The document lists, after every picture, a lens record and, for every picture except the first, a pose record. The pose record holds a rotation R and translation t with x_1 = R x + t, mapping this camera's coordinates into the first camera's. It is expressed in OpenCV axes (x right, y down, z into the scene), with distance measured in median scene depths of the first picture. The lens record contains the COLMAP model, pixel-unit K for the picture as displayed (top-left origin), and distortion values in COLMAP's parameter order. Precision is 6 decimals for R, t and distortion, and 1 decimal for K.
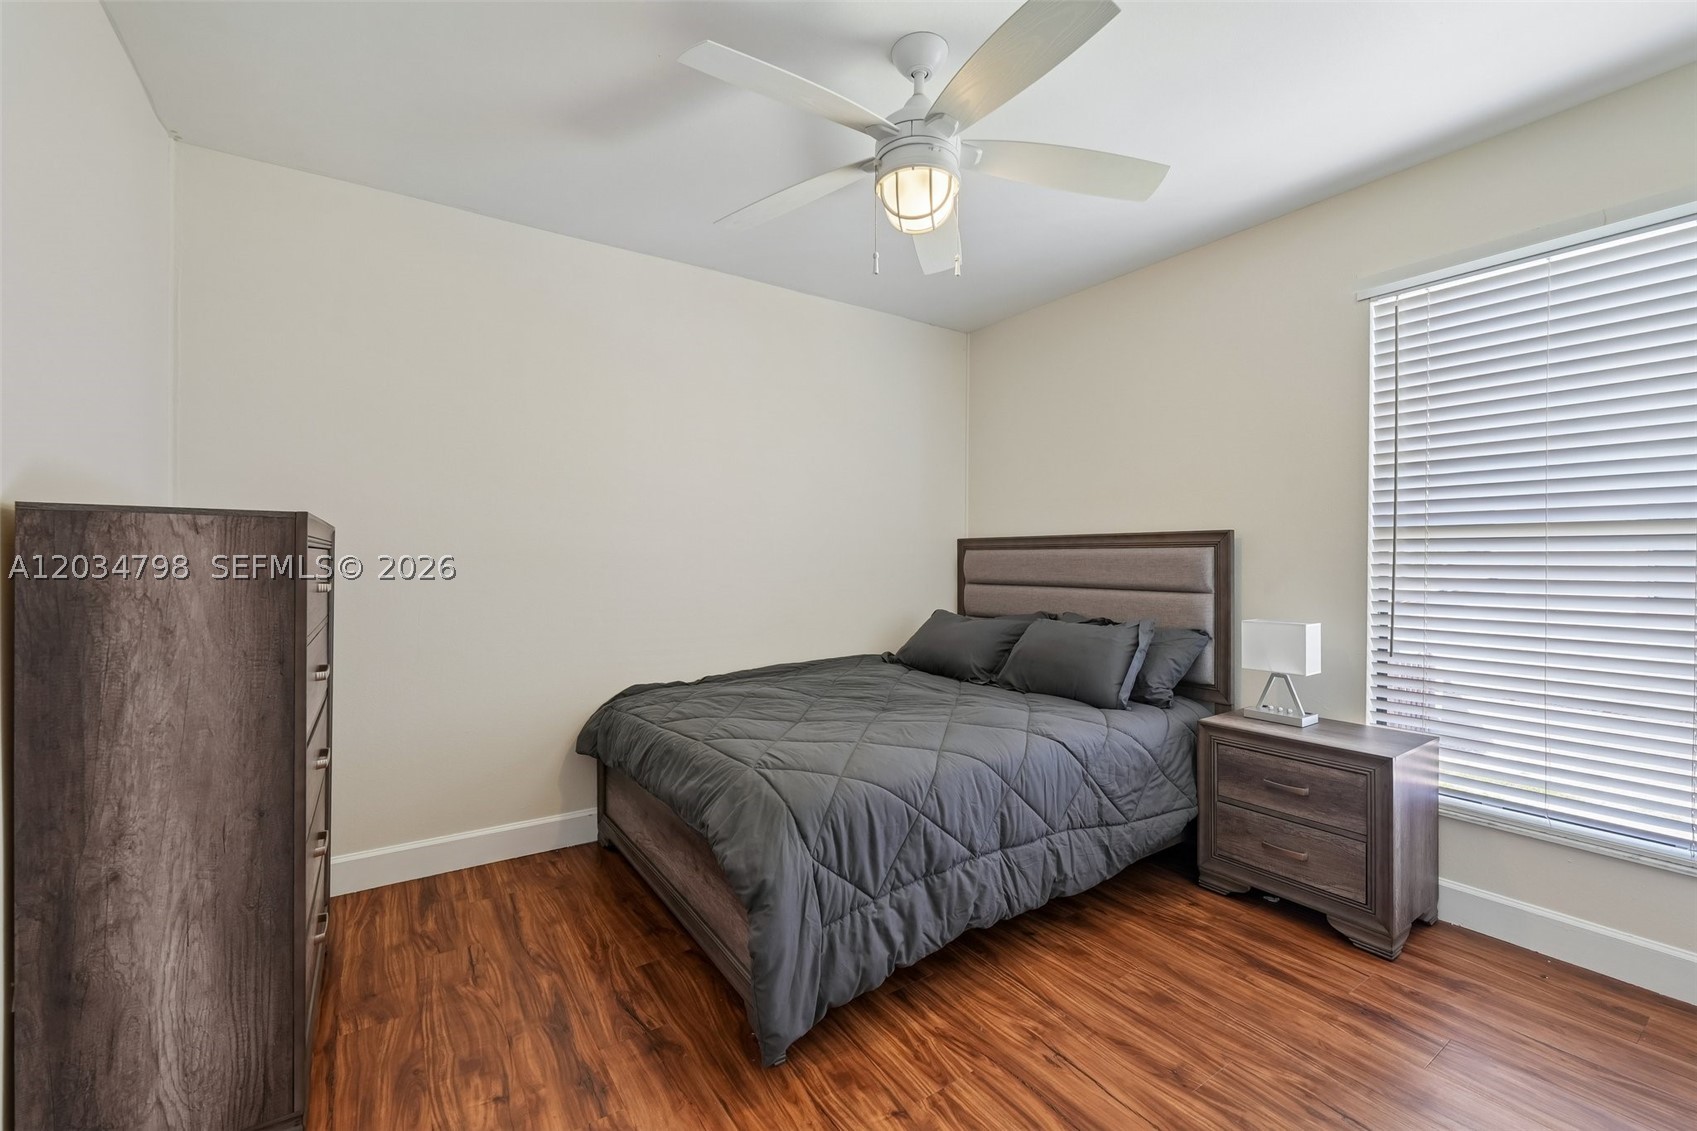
lens RADIAL K [[697.8, 0, 852.2], [0, 697.8, 560.6], [0, 0, 1]] dist [-0.001374, -0.000232]
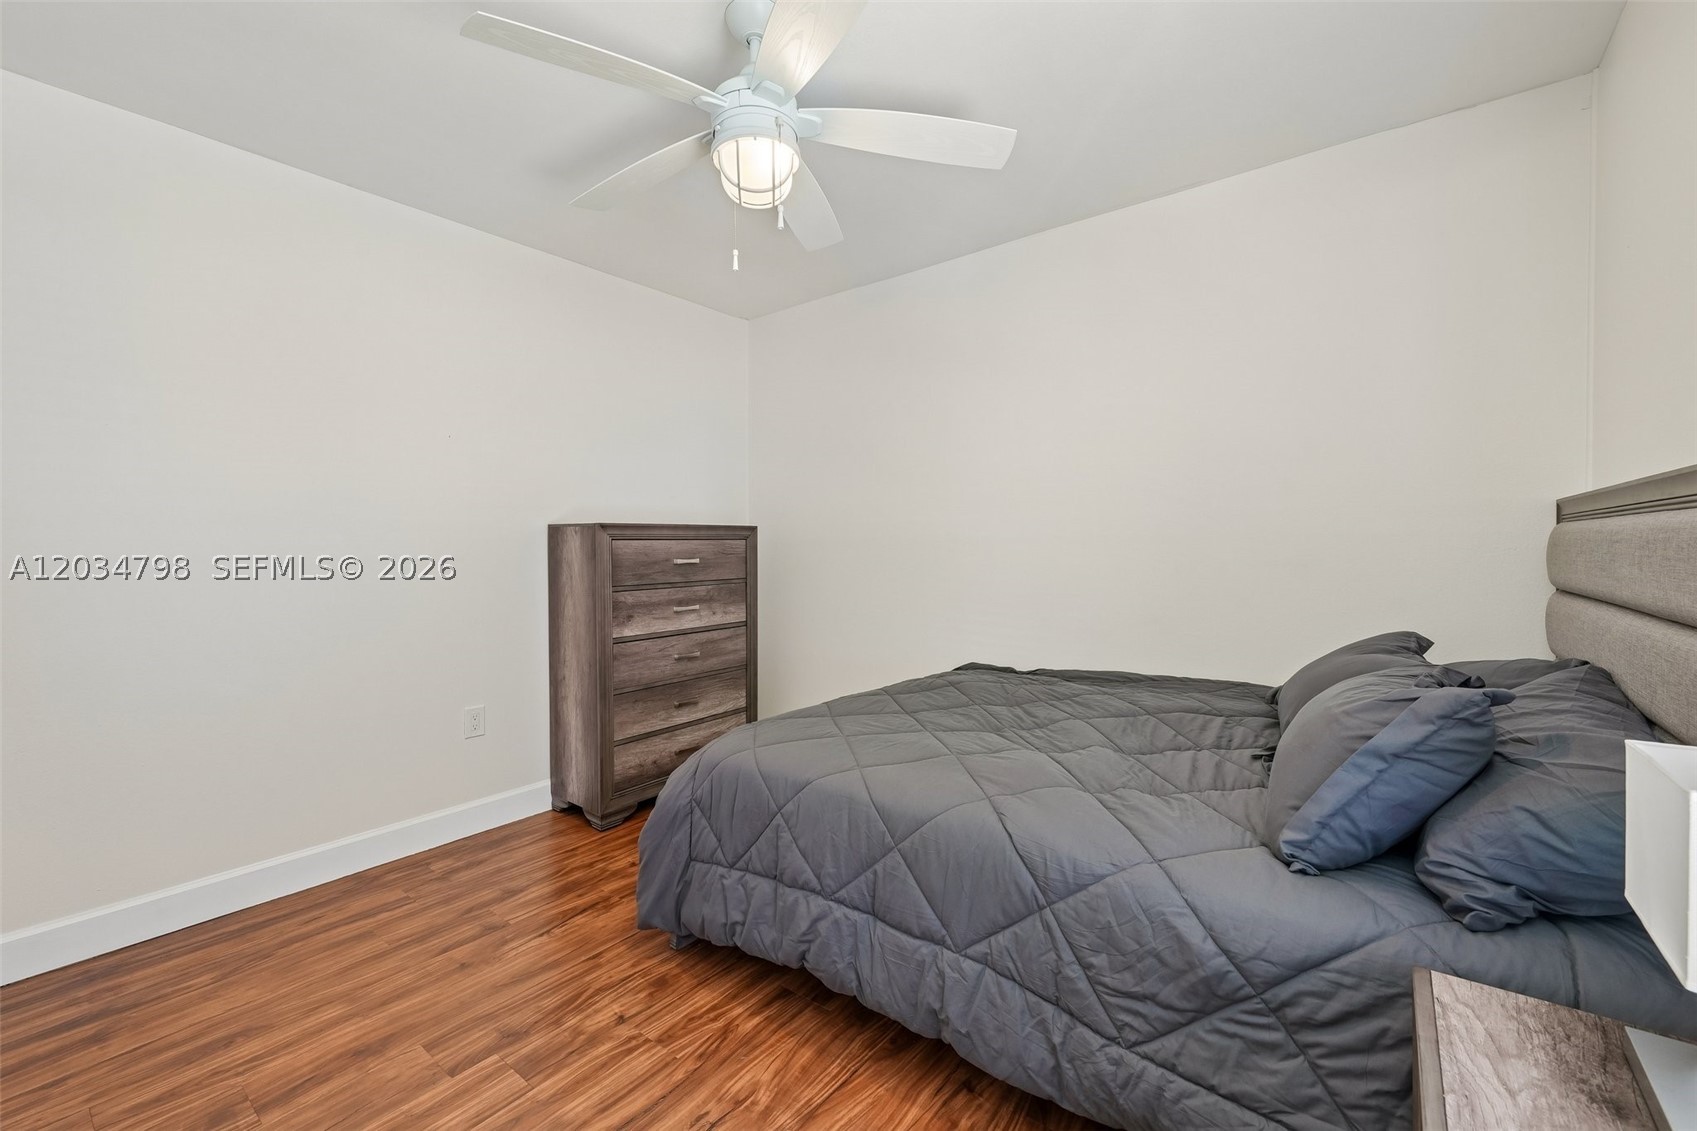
lens RADIAL K [[697.8, 0, 852.2], [0, 697.8, 560.6], [0, 0, 1]] dist [-0.001374, -0.000232]
pose [[0.303291, 0.016873, -0.952749, 1.053275], [0.004926, 0.999802, 0.019275, 0.004904], [0.952885, -0.010539, 0.303148, 0.840082]]
